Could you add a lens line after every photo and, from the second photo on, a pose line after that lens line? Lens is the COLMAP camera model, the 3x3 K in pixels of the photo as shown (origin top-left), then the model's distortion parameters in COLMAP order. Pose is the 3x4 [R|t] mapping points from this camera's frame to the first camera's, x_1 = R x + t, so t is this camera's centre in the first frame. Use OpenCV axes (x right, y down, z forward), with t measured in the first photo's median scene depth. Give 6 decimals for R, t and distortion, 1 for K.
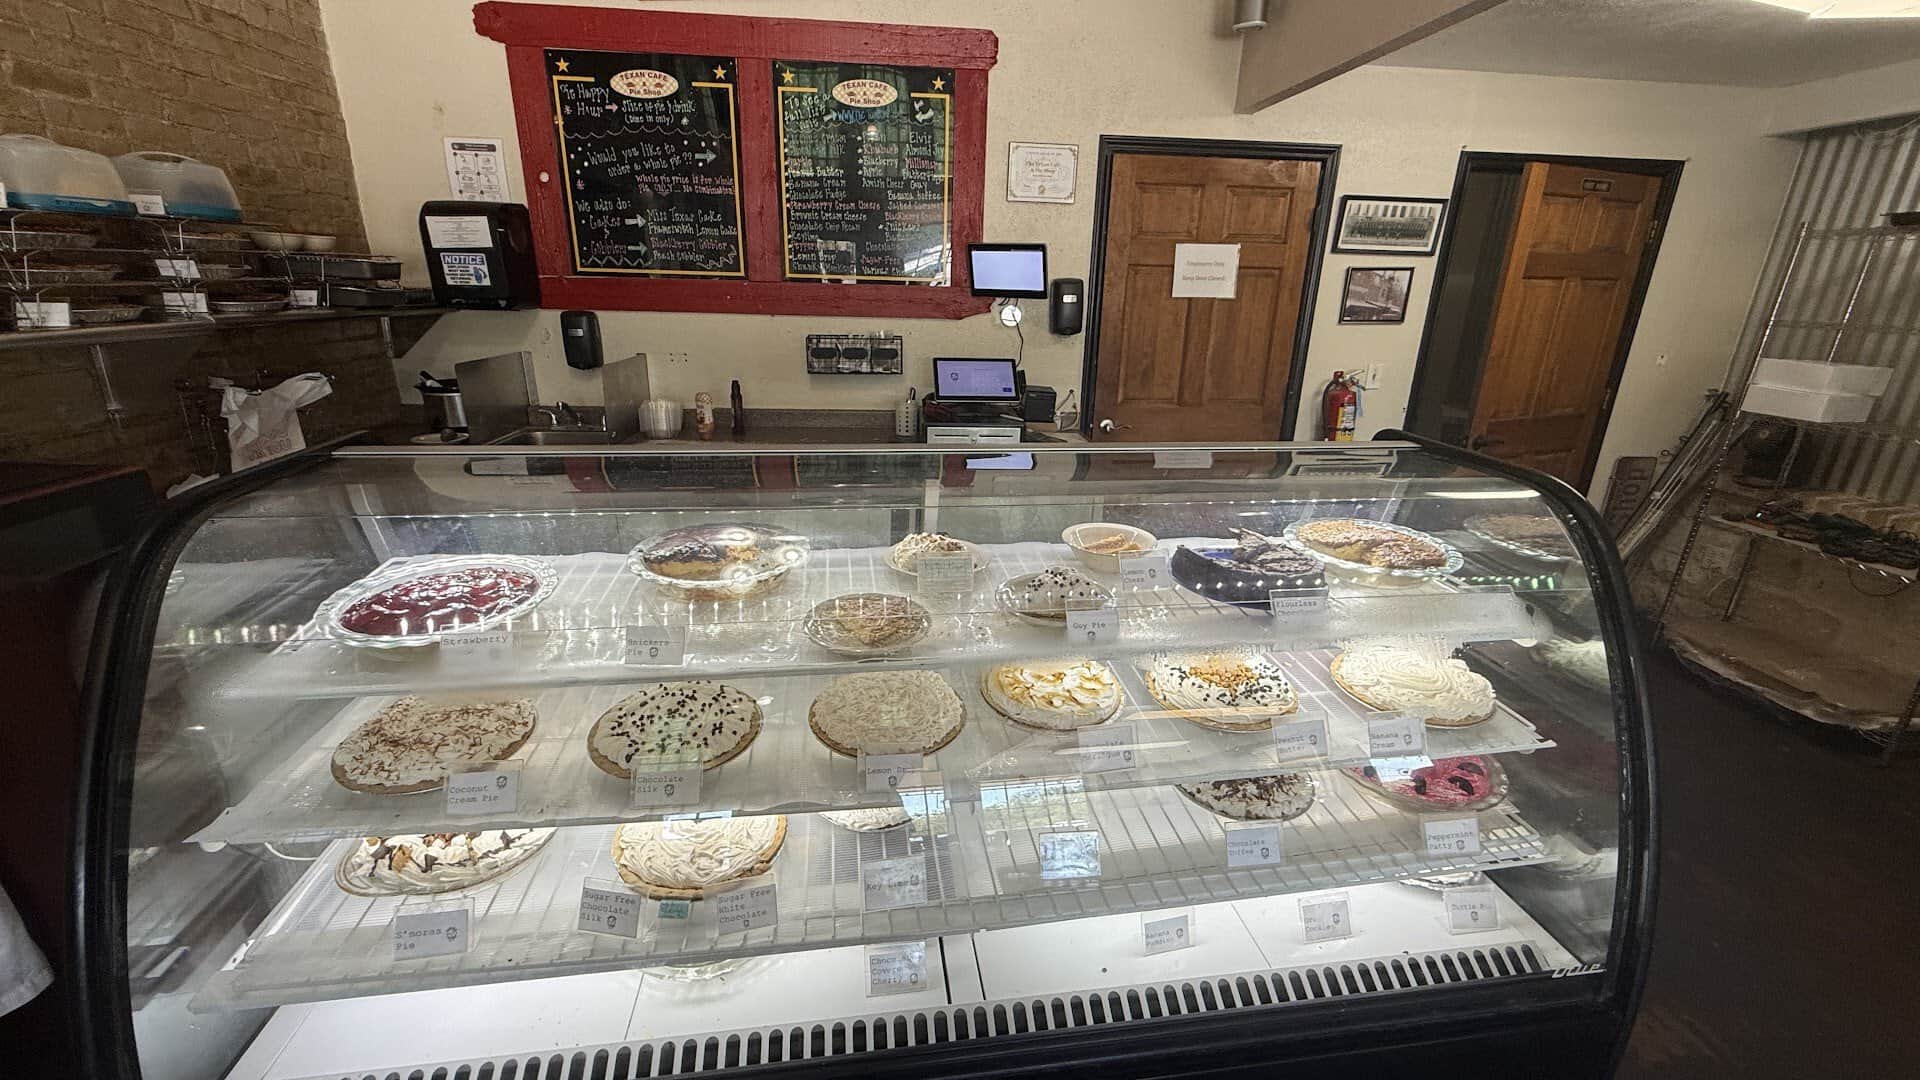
lens RADIAL K [[758.0, 0, 960.0], [0, 758.0, 540.0], [0, 0, 1]] dist [-0.002185, -0.000037]
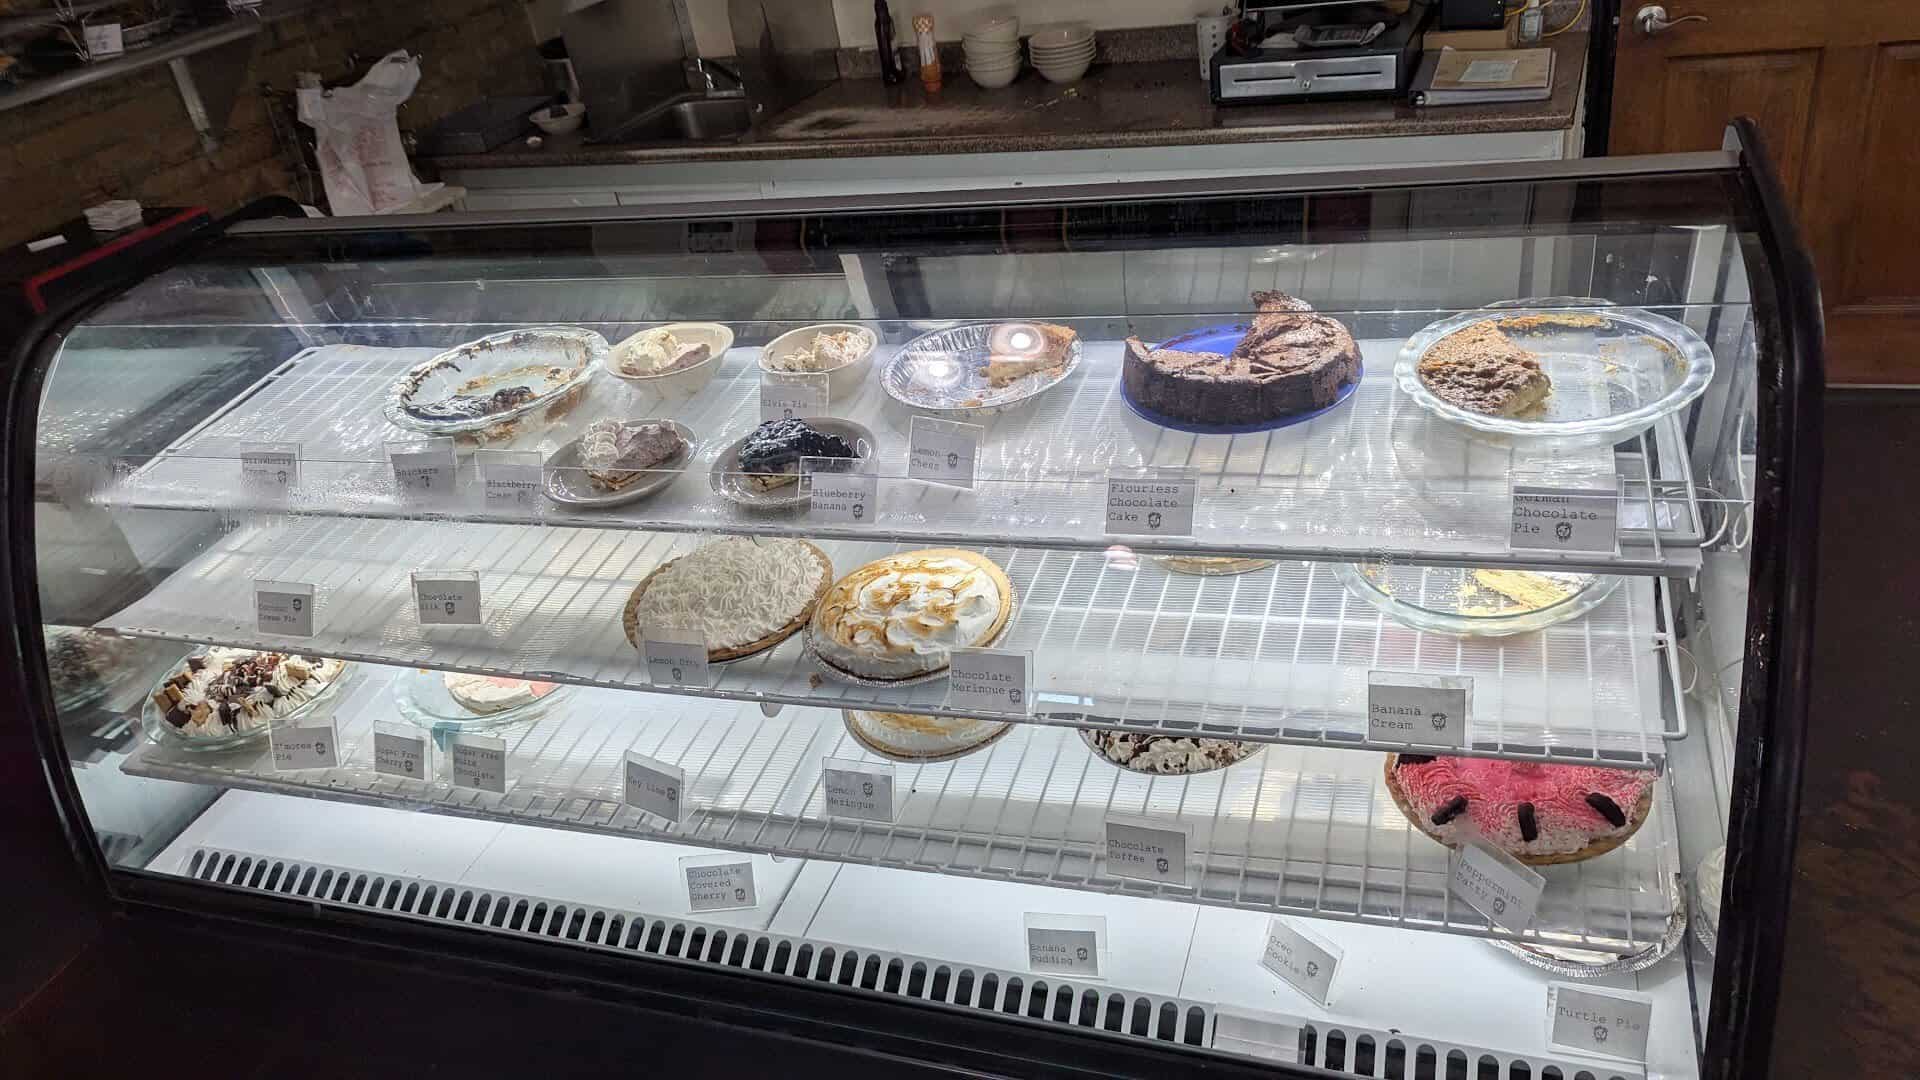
lens RADIAL K [[1360.8, 0, 960.0], [0, 1360.8, 540.0], [0, 0, 1]] dist [-0.002057, 0.000401]
pose [[0.887068, 0.099752, -0.450732, 0.293354], [0.010040, 0.971975, 0.234868, -0.053229], [0.461530, -0.212869, 0.861207, -0.031087]]
